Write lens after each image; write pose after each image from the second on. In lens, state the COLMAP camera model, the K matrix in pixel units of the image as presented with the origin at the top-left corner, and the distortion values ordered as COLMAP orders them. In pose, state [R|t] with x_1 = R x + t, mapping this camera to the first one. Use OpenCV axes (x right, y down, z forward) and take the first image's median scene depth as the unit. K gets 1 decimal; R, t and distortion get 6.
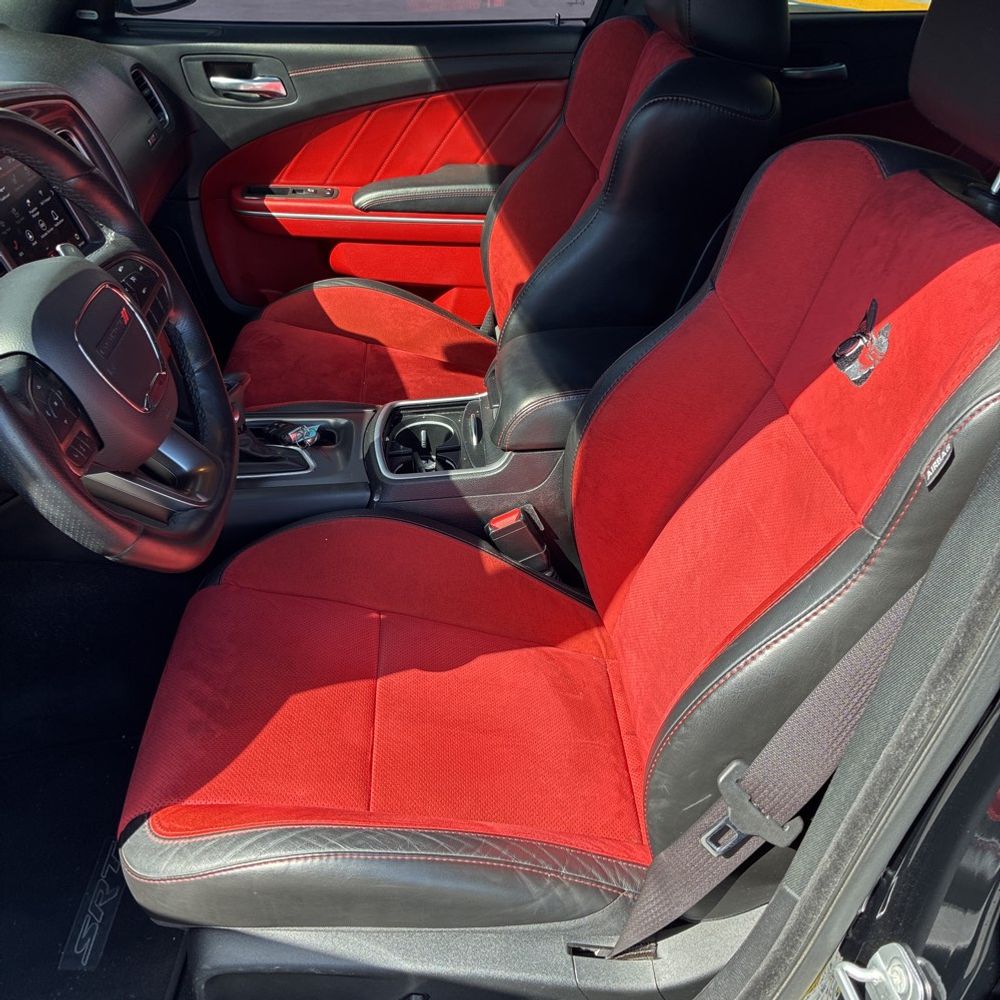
lens RADIAL K [[1019.7, 0, 480.4], [0, 1019.7, 510.9], [0, 0, 1]] dist [0.019542, -0.019177]
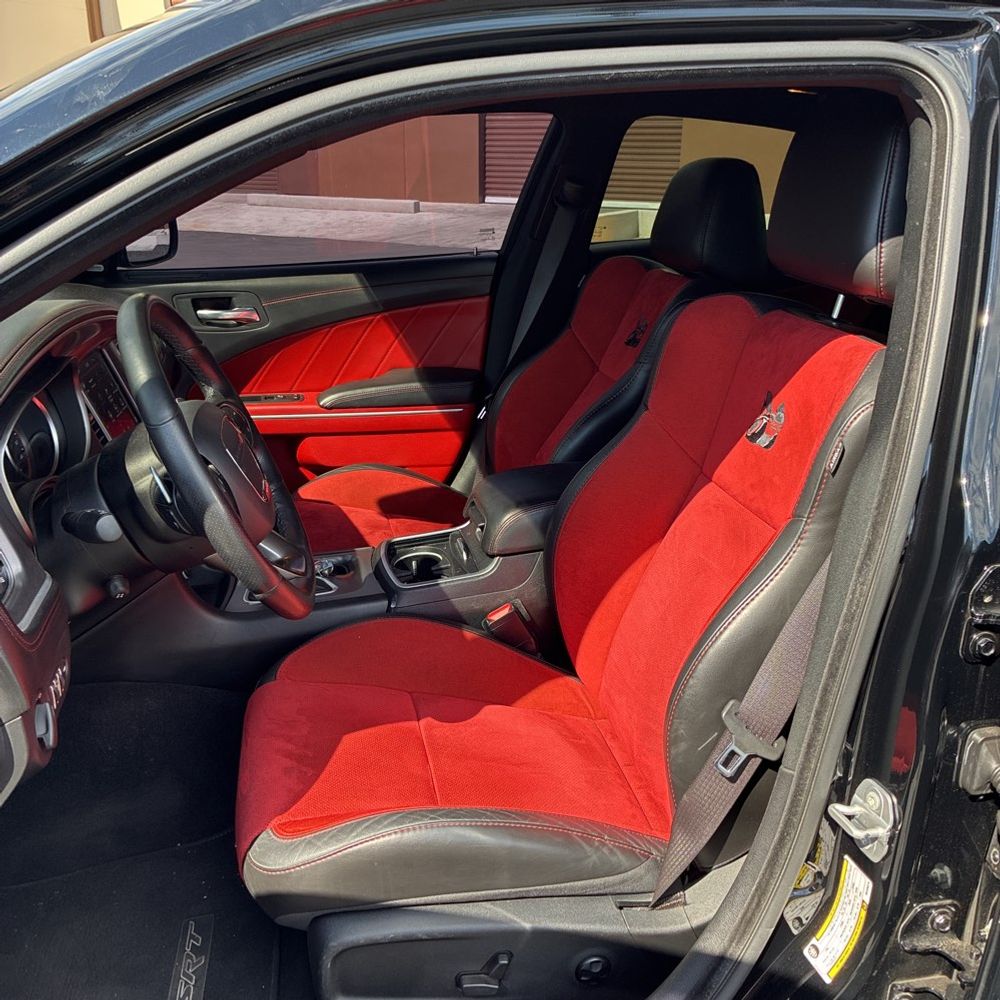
lens RADIAL K [[966.1, 0, 484.5], [0, 966.1, 500.8], [0, 0, 1]] dist [0.014865, -0.008660]
pose [[0.991348, -0.080033, 0.104035, -0.152546], [0.100654, 0.972249, -0.211190, 0.177303], [-0.084245, 0.219835, 0.971893, -0.233842]]
